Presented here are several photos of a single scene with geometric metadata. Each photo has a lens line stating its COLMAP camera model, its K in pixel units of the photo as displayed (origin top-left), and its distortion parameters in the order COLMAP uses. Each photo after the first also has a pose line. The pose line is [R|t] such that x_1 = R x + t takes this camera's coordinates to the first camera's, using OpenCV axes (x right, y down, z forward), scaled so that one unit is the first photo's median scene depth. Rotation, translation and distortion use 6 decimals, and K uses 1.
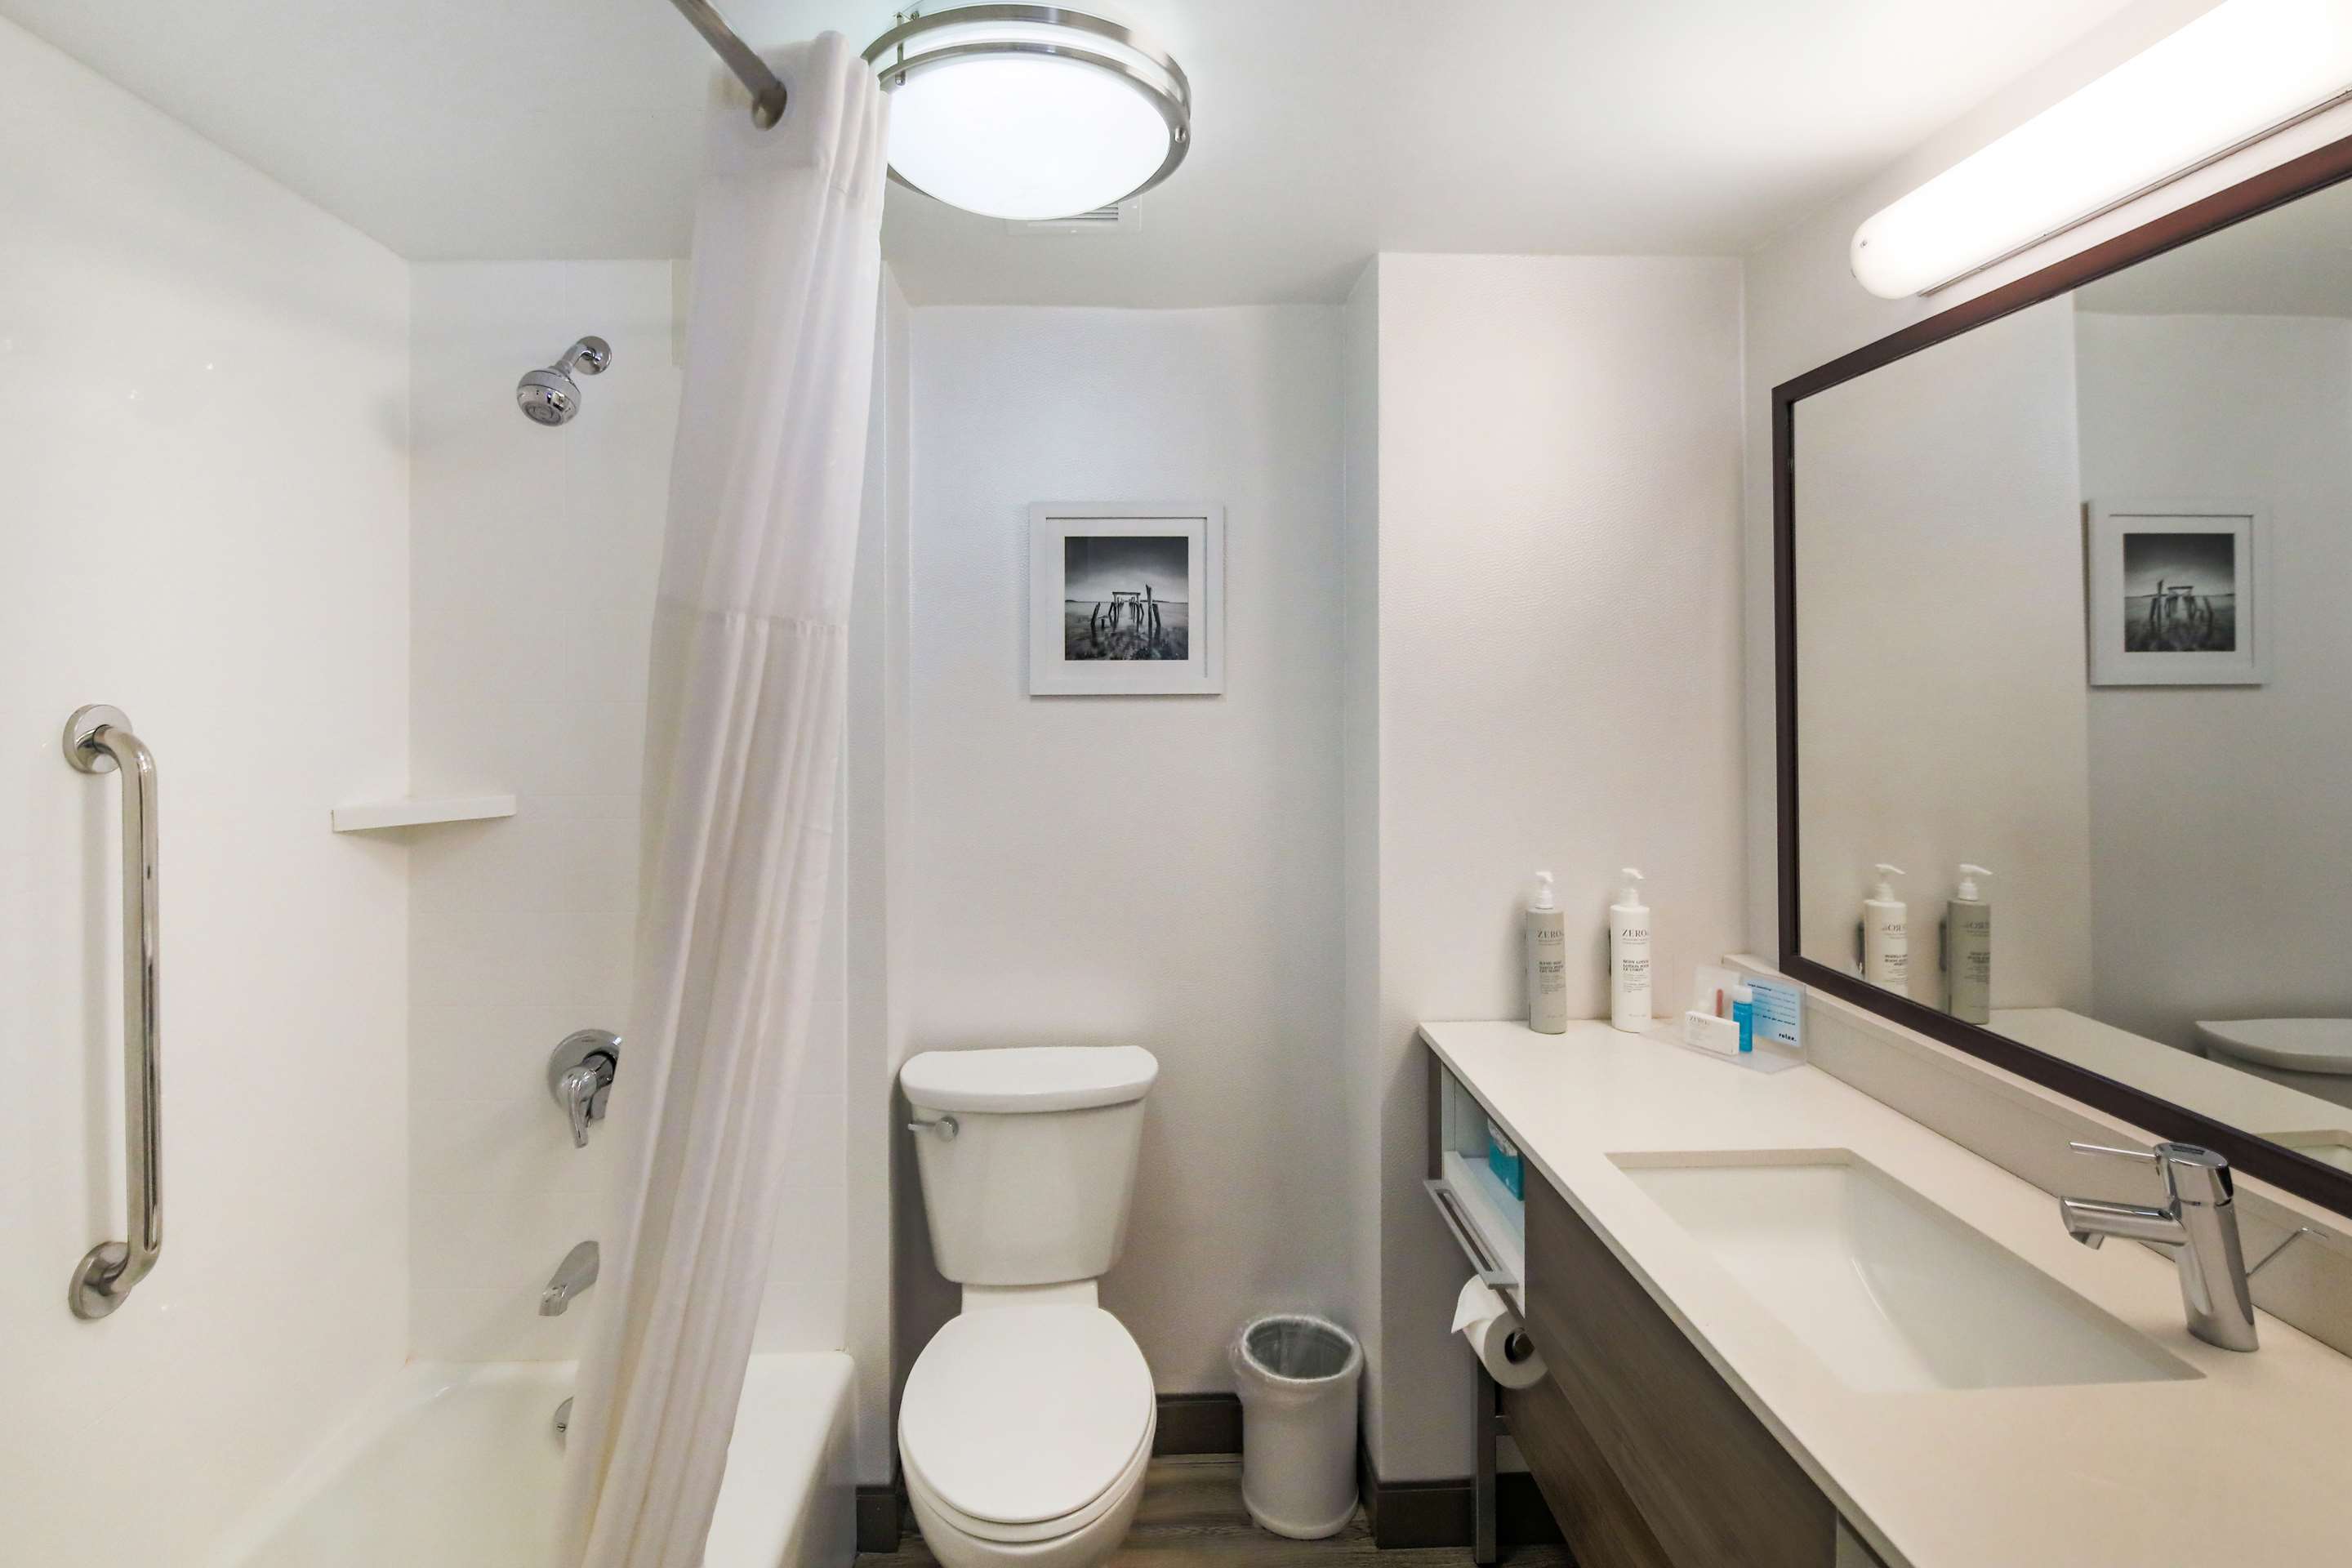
lens RADIAL K [[1102.2, 0, 1169.5], [0, 1102.2, 686.5], [0, 0, 1]] dist [-0.019824, -0.000740]
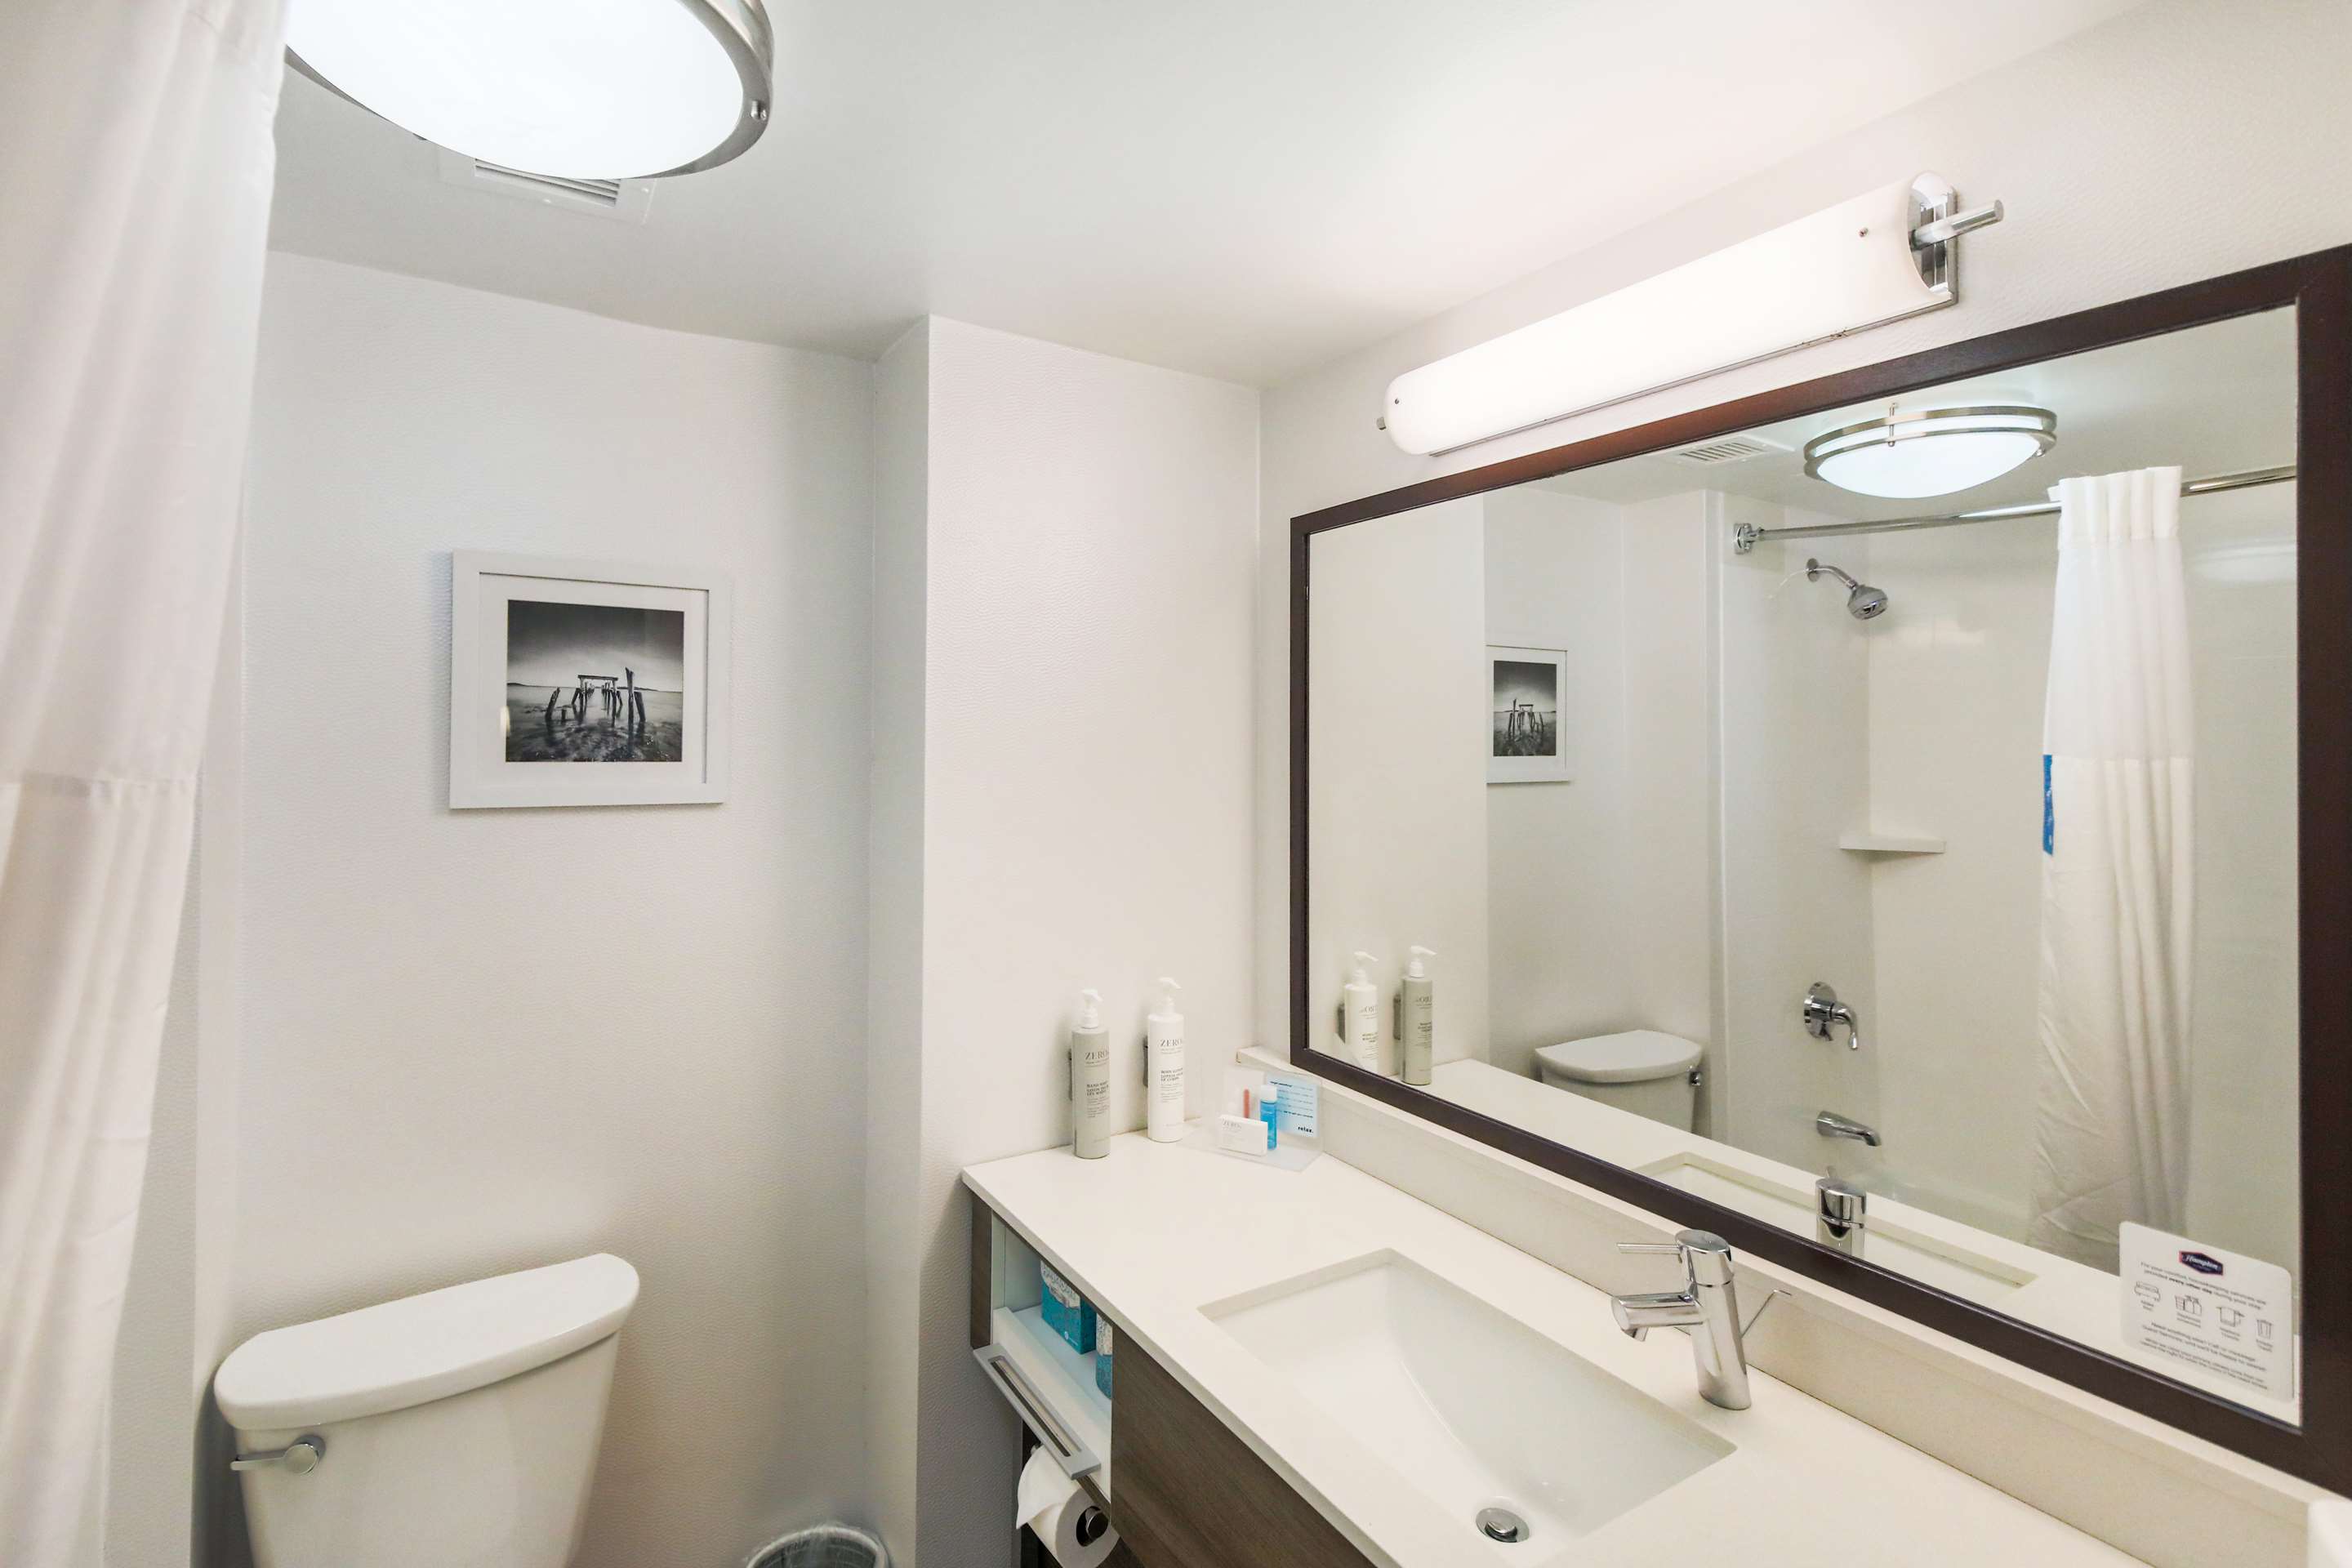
lens RADIAL K [[1087.5, 0, 1172.3], [0, 1087.5, 750.3], [0, 0, 1]] dist [0.025449, -0.008393]
pose [[0.873989, 0.015625, 0.485695, -0.065760], [-0.016036, 0.999866, -0.003309, -0.040196], [-0.485682, -0.004897, 0.874122, 0.123344]]
